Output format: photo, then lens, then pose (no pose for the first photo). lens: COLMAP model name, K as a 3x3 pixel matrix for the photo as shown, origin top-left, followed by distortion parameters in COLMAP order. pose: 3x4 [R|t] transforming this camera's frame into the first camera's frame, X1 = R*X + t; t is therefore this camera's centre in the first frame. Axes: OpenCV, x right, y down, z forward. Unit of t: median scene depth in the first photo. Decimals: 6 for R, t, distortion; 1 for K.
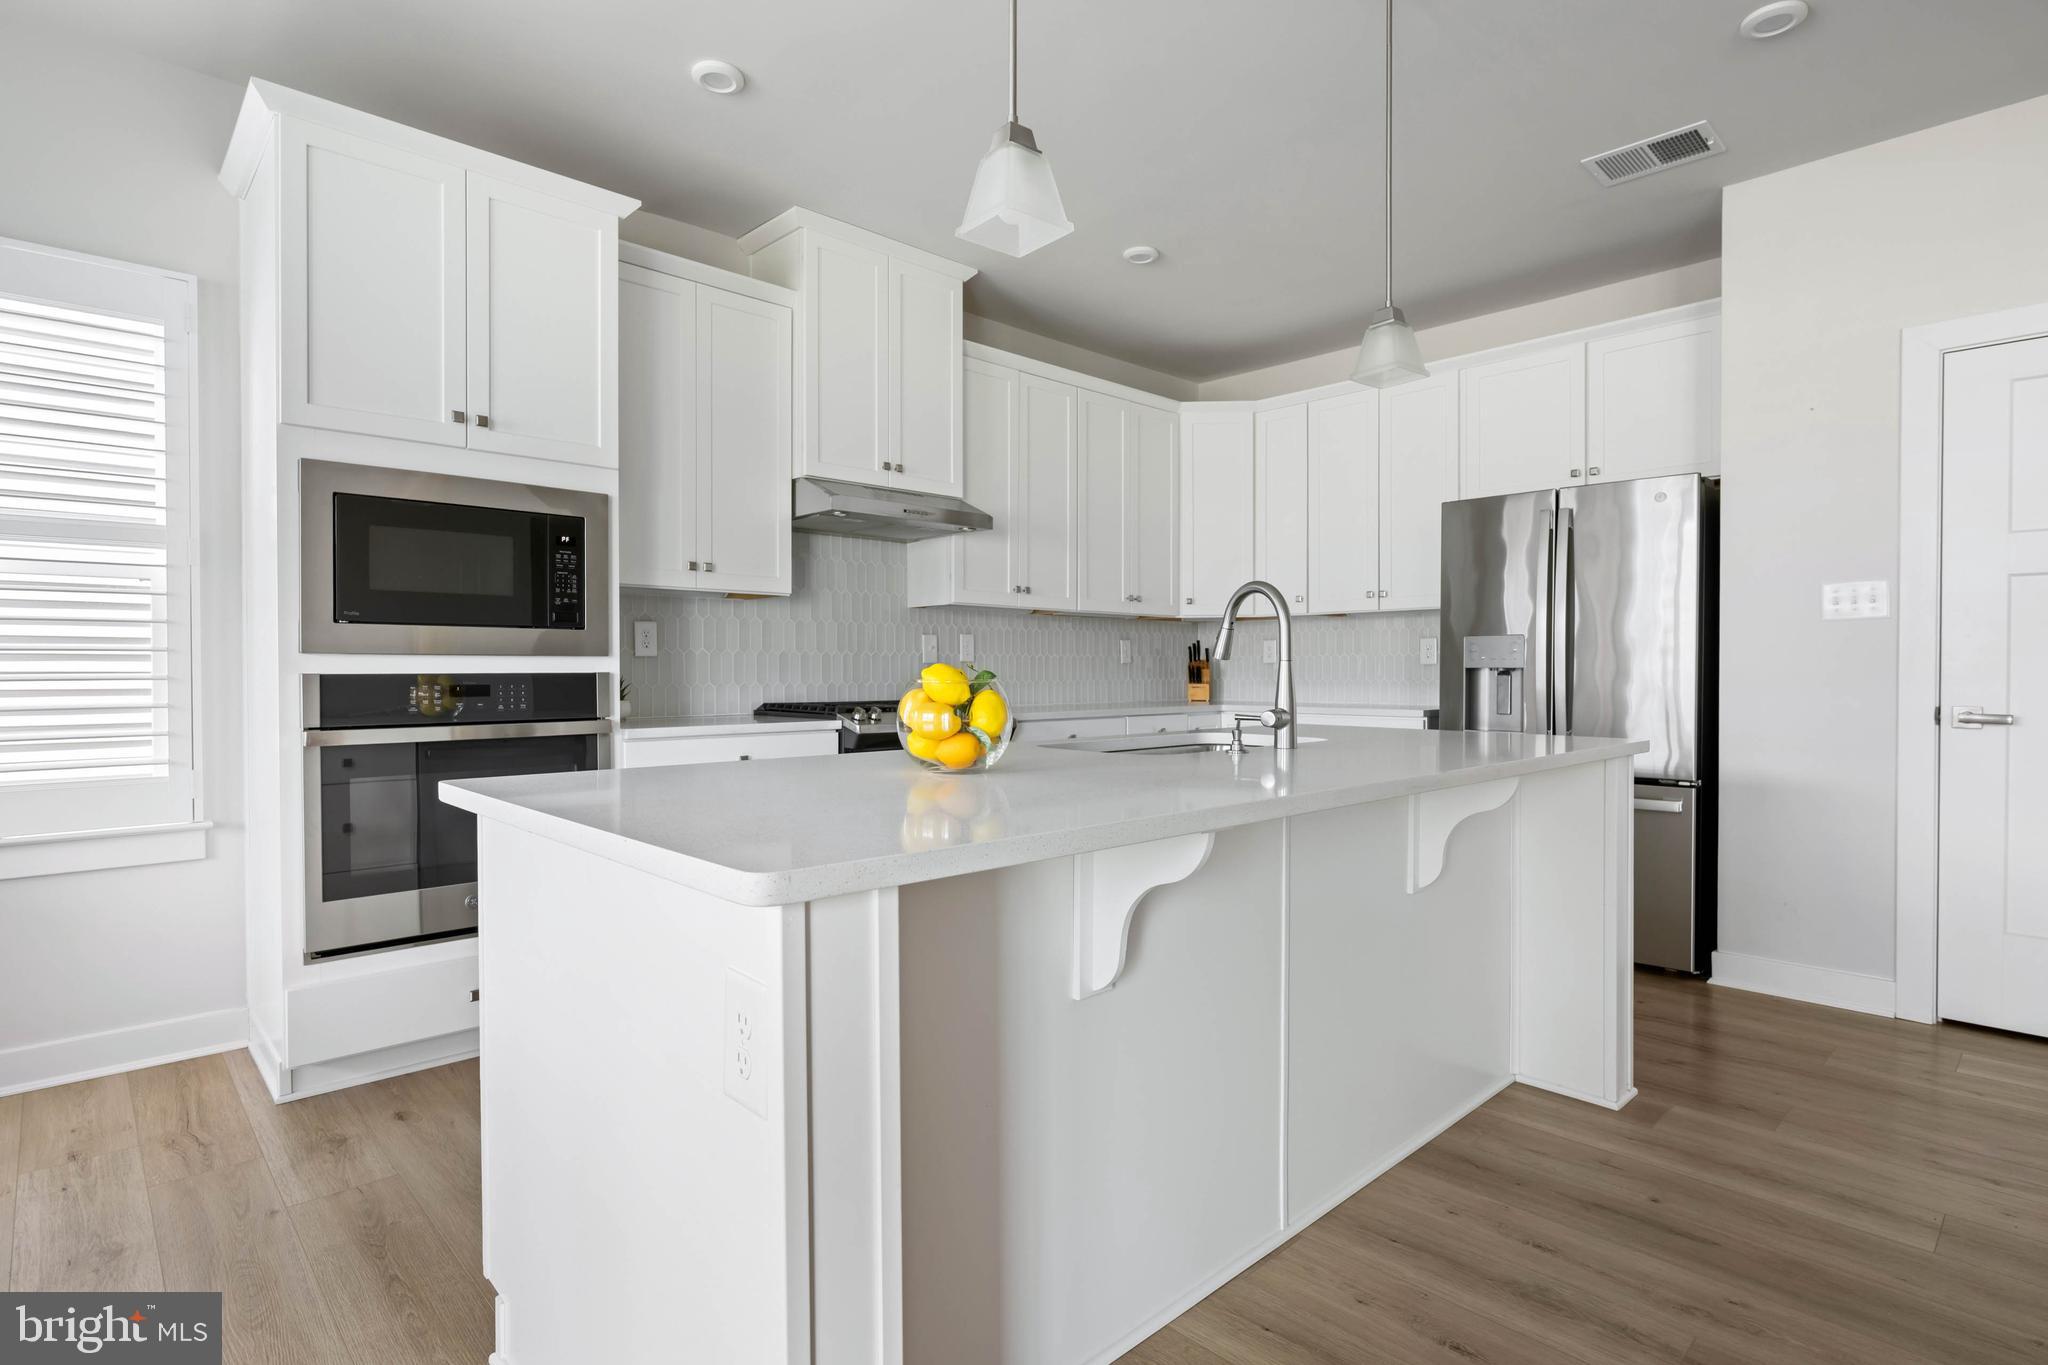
lens RADIAL K [[1033.0, 0, 1008.6], [0, 1033.0, 680.2], [0, 0, 1]] dist [-0.005526, 0.000373]
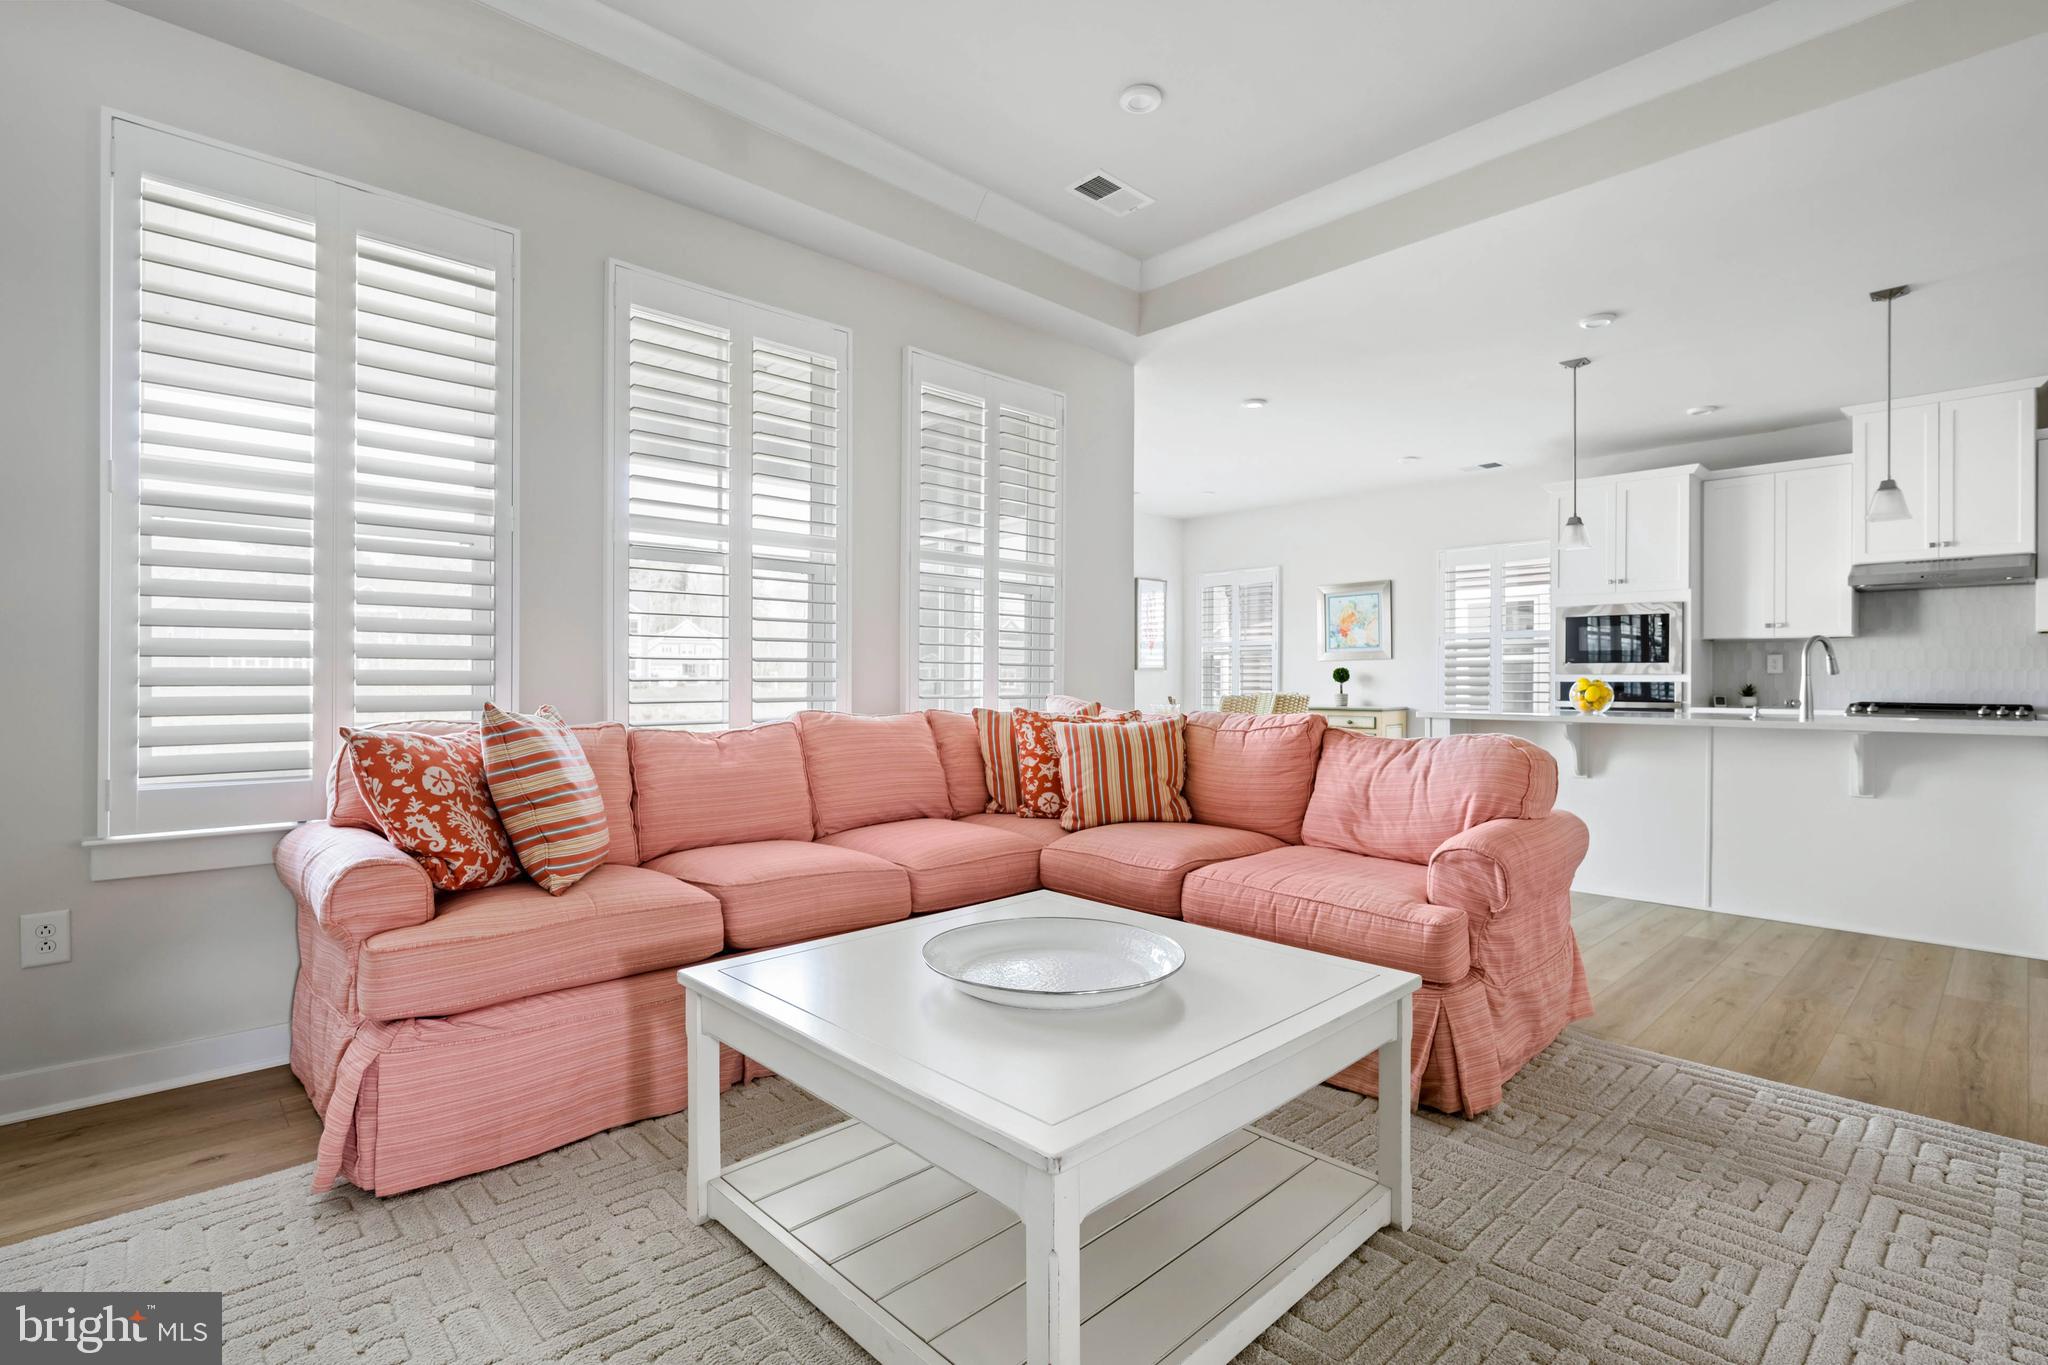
lens RADIAL K [[945.7, 0, 1007.3], [0, 945.7, 682.6], [0, 0, 1]] dist [-0.001143, 0.000004]
pose [[-0.014076, 0.002011, -0.999899, 1.435230], [-0.014310, 0.999895, 0.002213, 0.010138], [0.999799, 0.014340, -0.014046, -0.367430]]
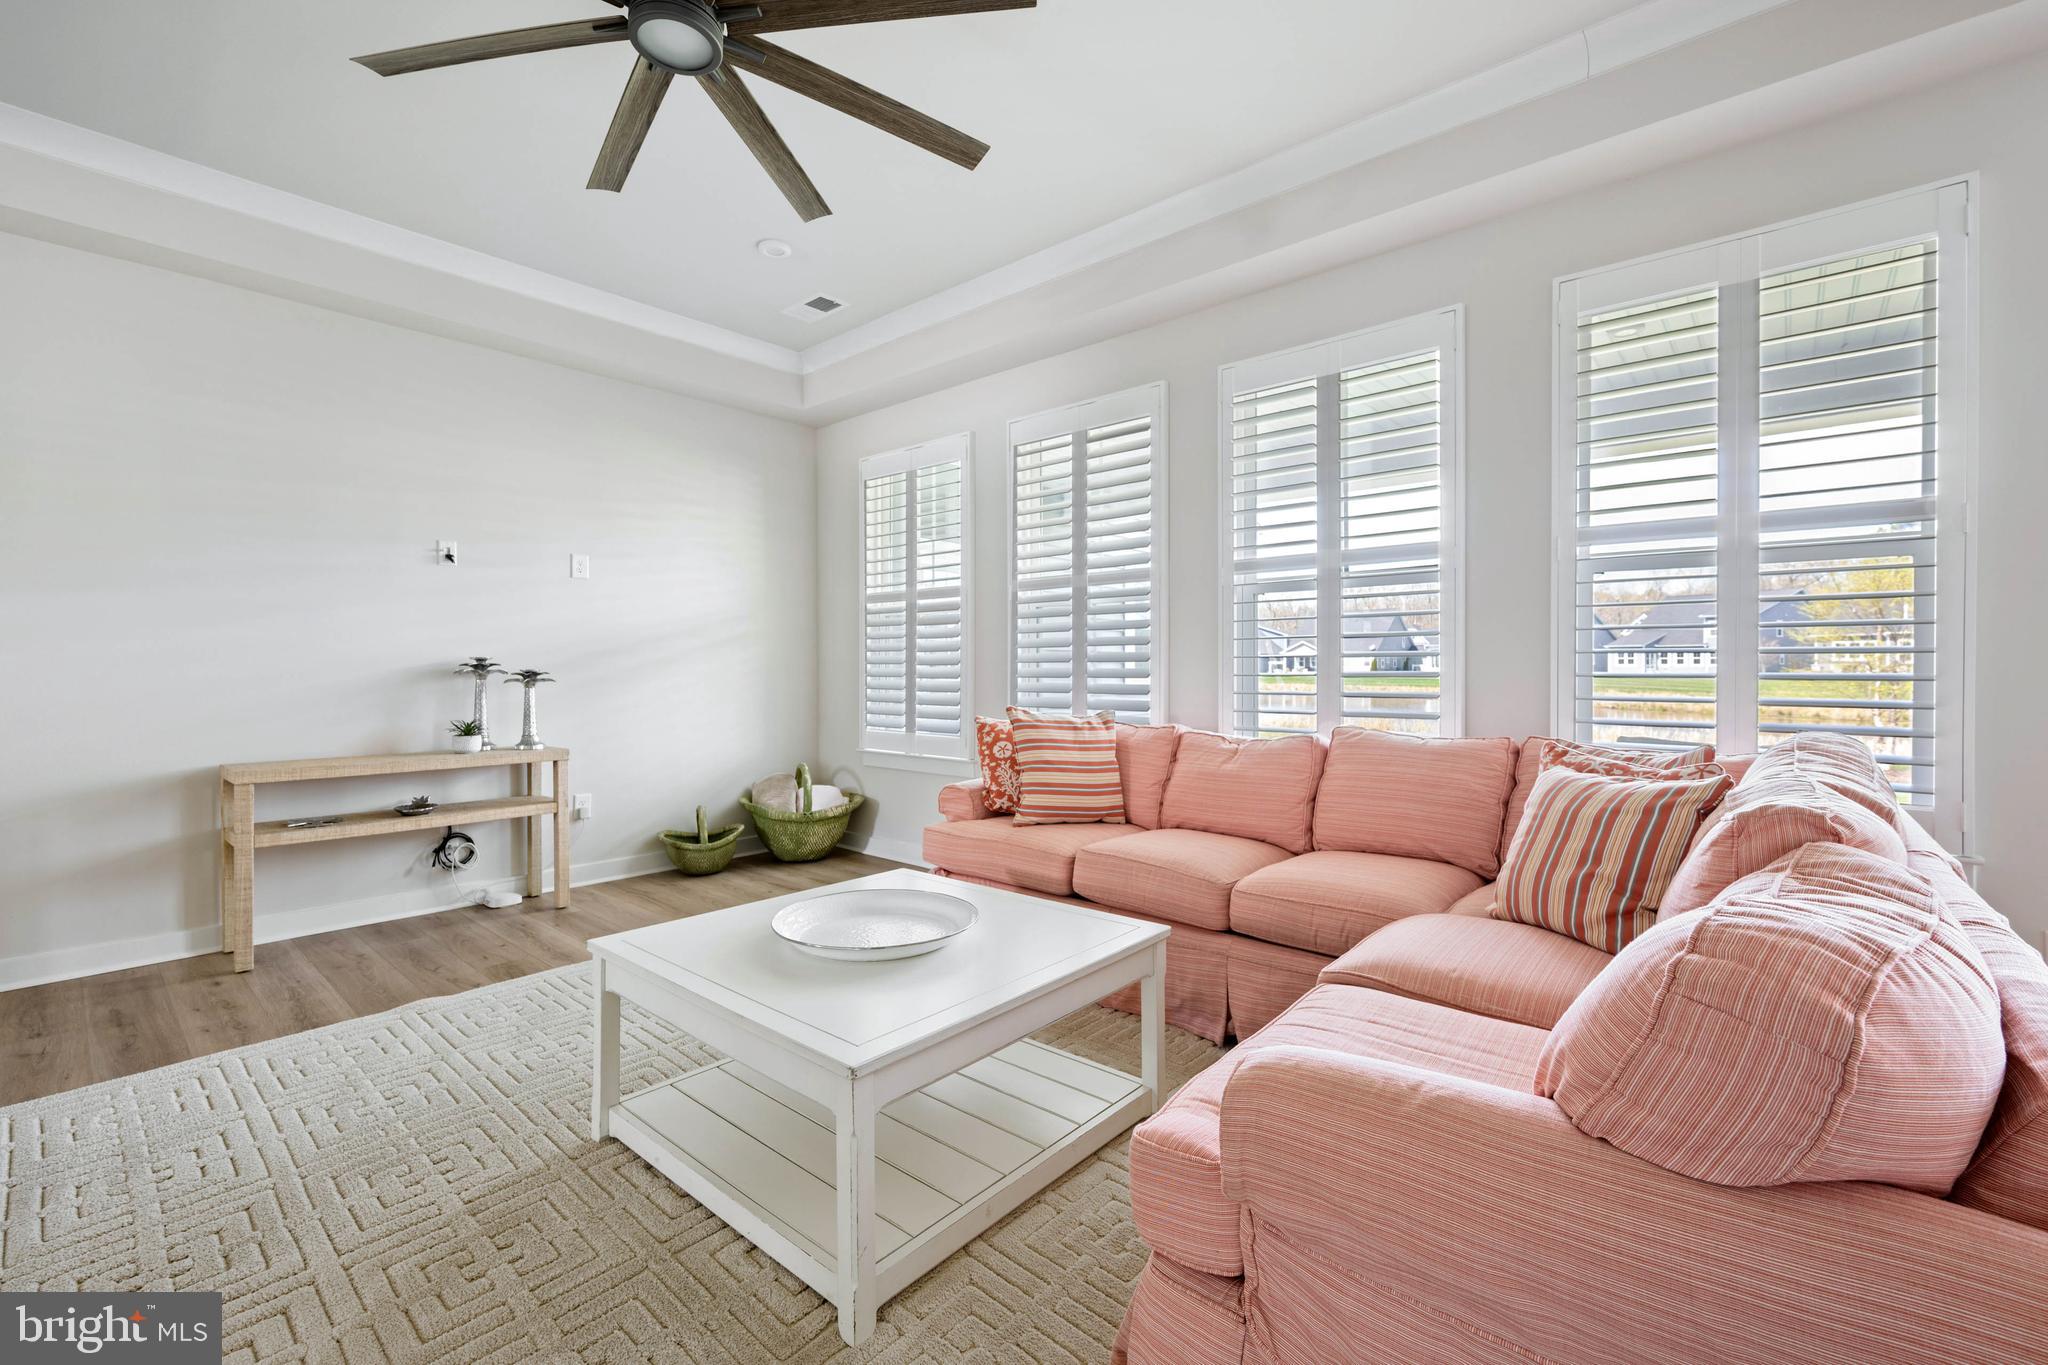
lens RADIAL K [[847.5, 0, 1032.5], [0, 847.5, 669.4], [0, 0, 1]] dist [-0.001916, 0.000528]
pose [[-0.994552, -0.001123, -0.104232, 0.867758], [-0.002220, 0.999943, 0.010408, -0.024279], [0.104214, 0.010583, -0.994499, 0.265733]]
